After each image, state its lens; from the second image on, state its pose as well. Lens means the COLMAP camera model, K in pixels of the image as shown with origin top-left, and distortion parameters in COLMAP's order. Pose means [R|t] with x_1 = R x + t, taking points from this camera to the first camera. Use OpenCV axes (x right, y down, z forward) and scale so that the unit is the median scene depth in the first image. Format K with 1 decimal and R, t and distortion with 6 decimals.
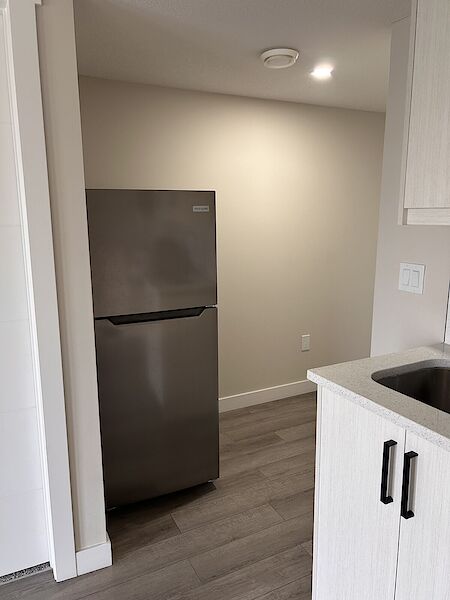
lens RADIAL K [[449.4, 0, 225.0], [0, 449.4, 300.0], [0, 0, 1]] dist [-0.001532, -0.000411]
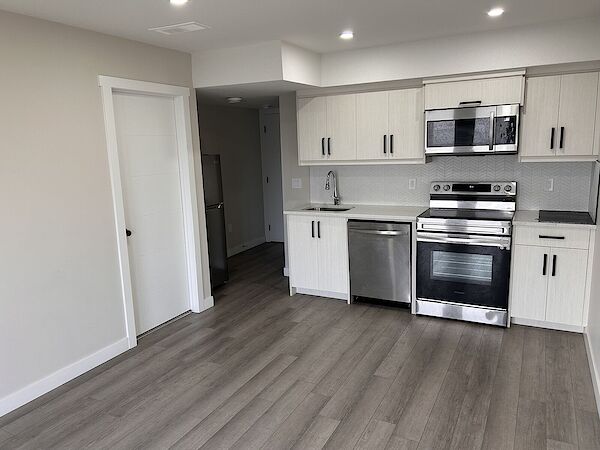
lens RADIAL K [[449.4, 0, 300.0], [0, 449.4, 225.0], [0, 0, 1]] dist [-0.001532, -0.000411]
pose [[0.808080, -0.125652, 0.575516, -1.285569], [0.136628, 0.990322, 0.024377, 0.151538], [-0.573009, 0.058933, 0.817427, -1.390307]]
